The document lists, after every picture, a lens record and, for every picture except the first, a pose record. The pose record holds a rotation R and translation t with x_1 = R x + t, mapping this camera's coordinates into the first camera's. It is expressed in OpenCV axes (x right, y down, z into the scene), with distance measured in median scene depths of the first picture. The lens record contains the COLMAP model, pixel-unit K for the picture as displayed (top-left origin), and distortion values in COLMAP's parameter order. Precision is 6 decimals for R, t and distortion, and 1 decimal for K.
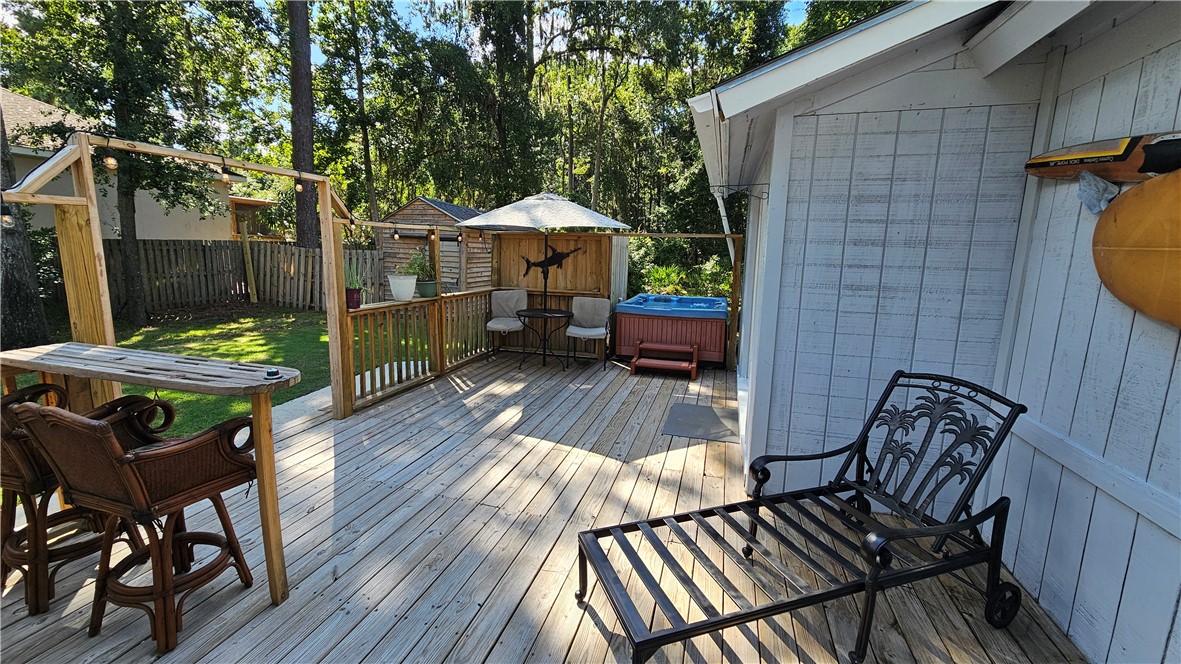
lens RADIAL K [[479.7, 0, 585.1], [0, 479.7, 325.2], [0, 0, 1]] dist [-0.002687, -0.000182]
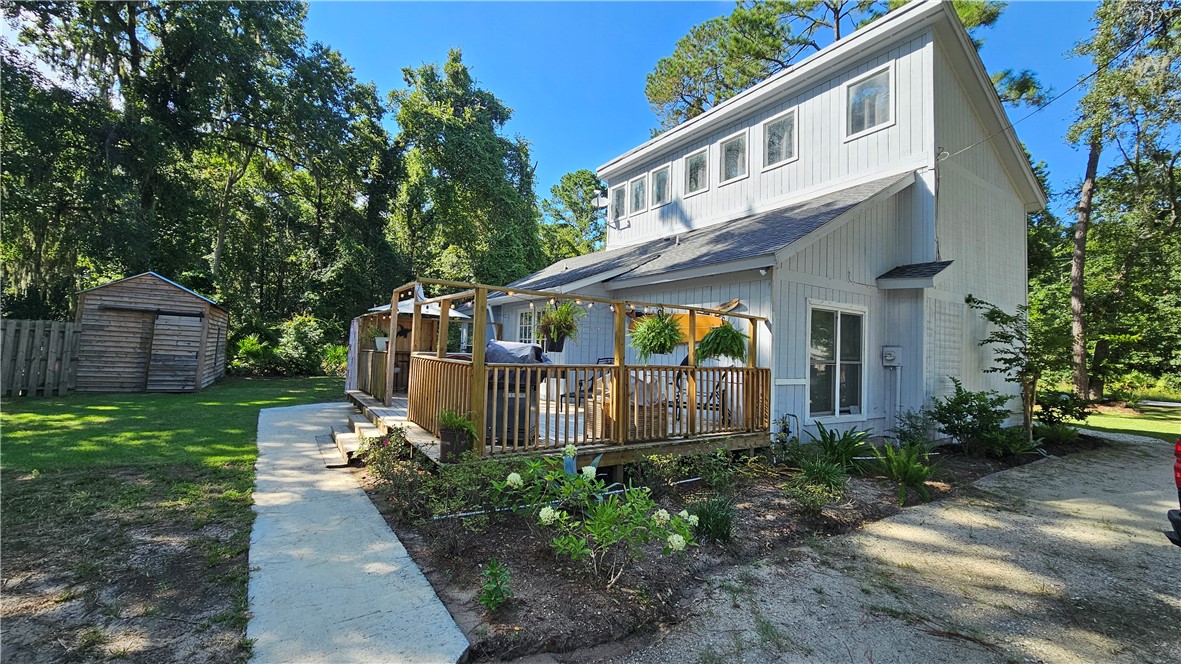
lens RADIAL K [[479.7, 0, 583.5], [0, 479.7, 323.6], [0, 0, 1]] dist [-0.002687, -0.000182]
pose [[0.657815, 0.041397, 0.752041, -0.446843], [0.098472, 0.985191, -0.140365, 0.065422], [-0.746714, 0.166389, 0.643997, -0.290248]]
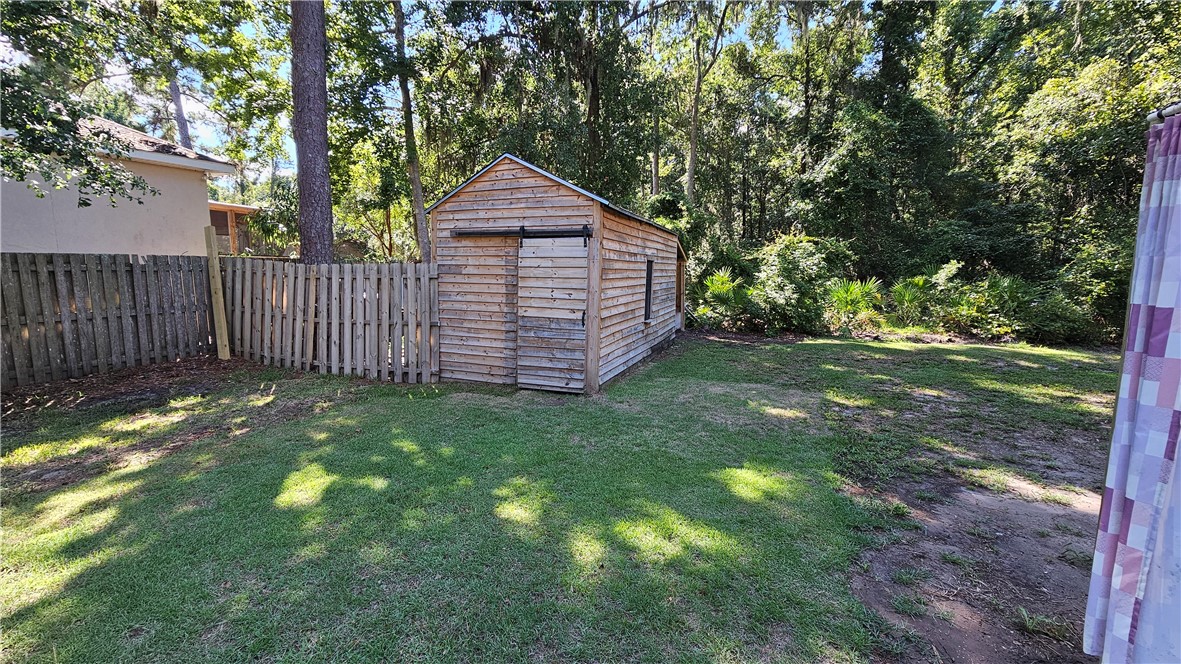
lens RADIAL K [[479.7, 0, 584.5], [0, 479.7, 326.9], [0, 0, 1]] dist [-0.002687, -0.000182]
pose [[0.996496, -0.023305, -0.080324, -0.200670], [0.019480, 0.998654, -0.048077, -0.050500], [0.081336, 0.046344, 0.995609, 0.449106]]
